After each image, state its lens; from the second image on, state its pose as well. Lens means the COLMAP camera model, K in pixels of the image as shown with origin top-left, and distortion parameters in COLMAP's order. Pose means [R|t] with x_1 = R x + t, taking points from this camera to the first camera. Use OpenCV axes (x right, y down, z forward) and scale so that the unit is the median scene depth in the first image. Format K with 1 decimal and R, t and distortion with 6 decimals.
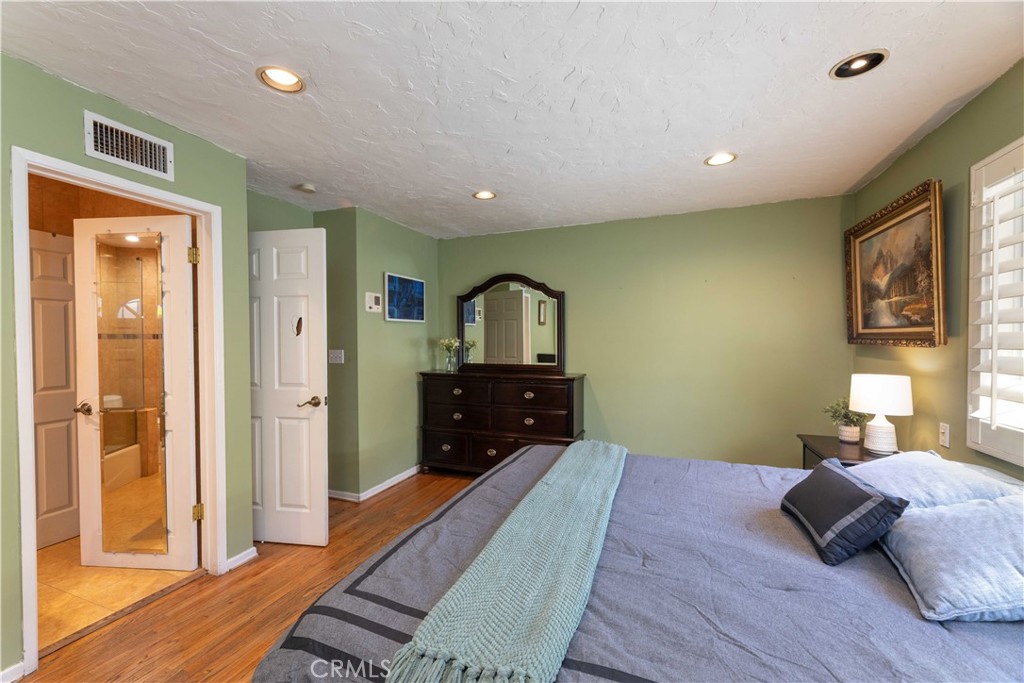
lens RADIAL K [[418.3, 0, 502.9], [0, 418.3, 339.0], [0, 0, 1]] dist [0.000688, 0.000031]
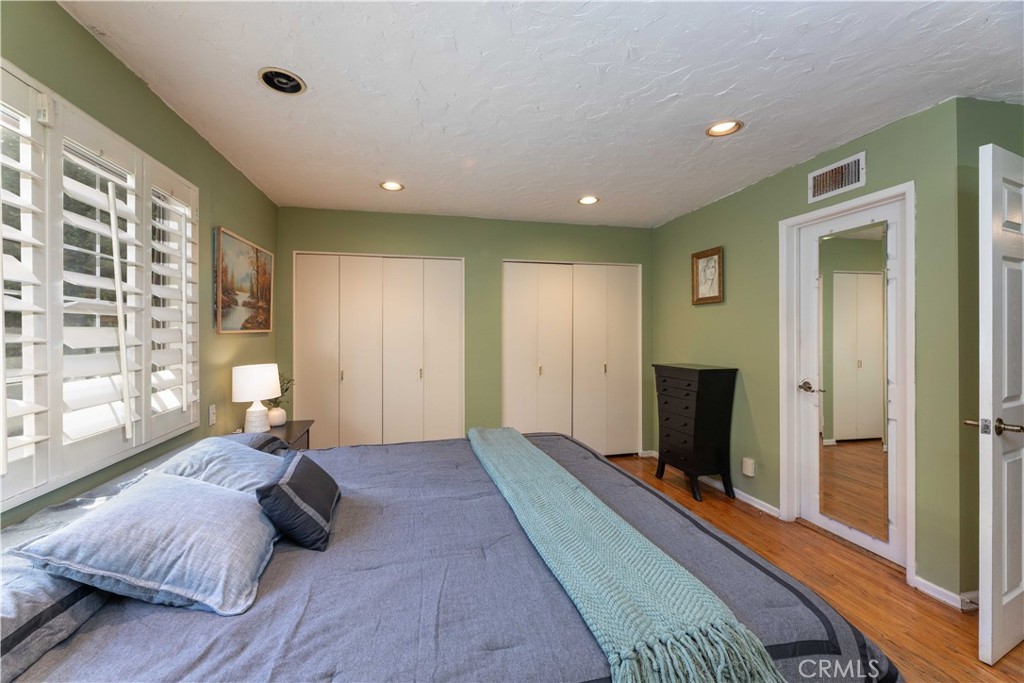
lens RADIAL K [[418.3, 0, 502.9], [0, 418.3, 339.0], [0, 0, 1]] dist [0.000688, 0.000031]
pose [[-0.818035, 0.012078, -0.575042, 0.568804], [0.004818, 0.999888, 0.014147, 0.001237], [0.575149, 0.008802, -0.818002, 1.264558]]
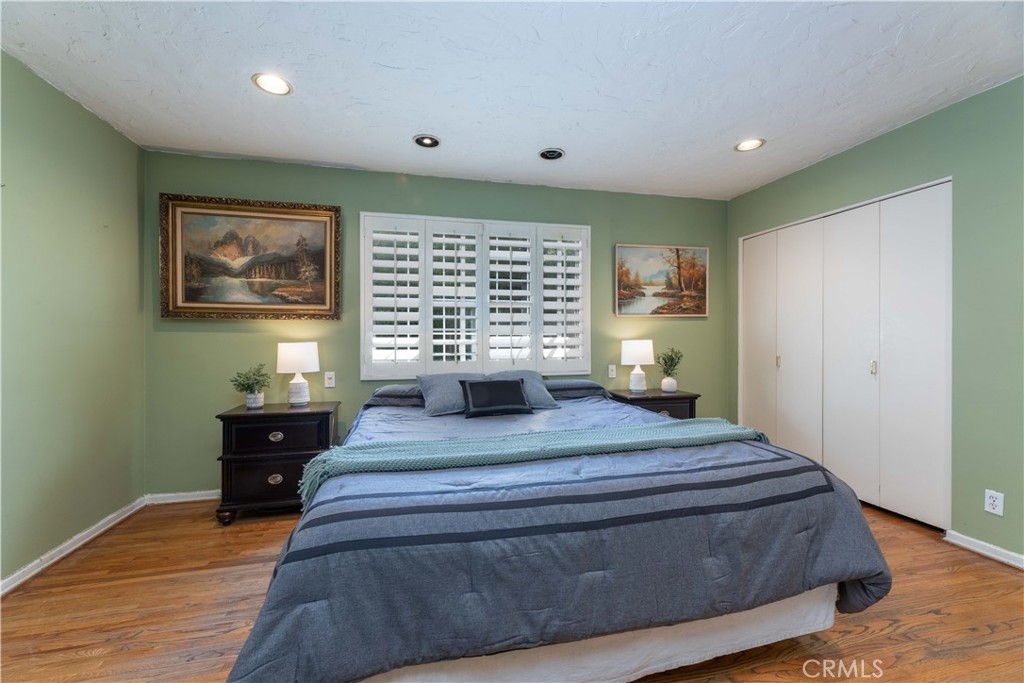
lens RADIAL K [[418.3, 0, 502.9], [0, 418.3, 339.0], [0, 0, 1]] dist [0.000688, 0.000031]
pose [[-0.597581, 0.005294, 0.801791, -0.447105], [0.004387, 0.999985, -0.003333, 0.083737], [-0.801796, 0.001526, -0.597596, 1.240573]]
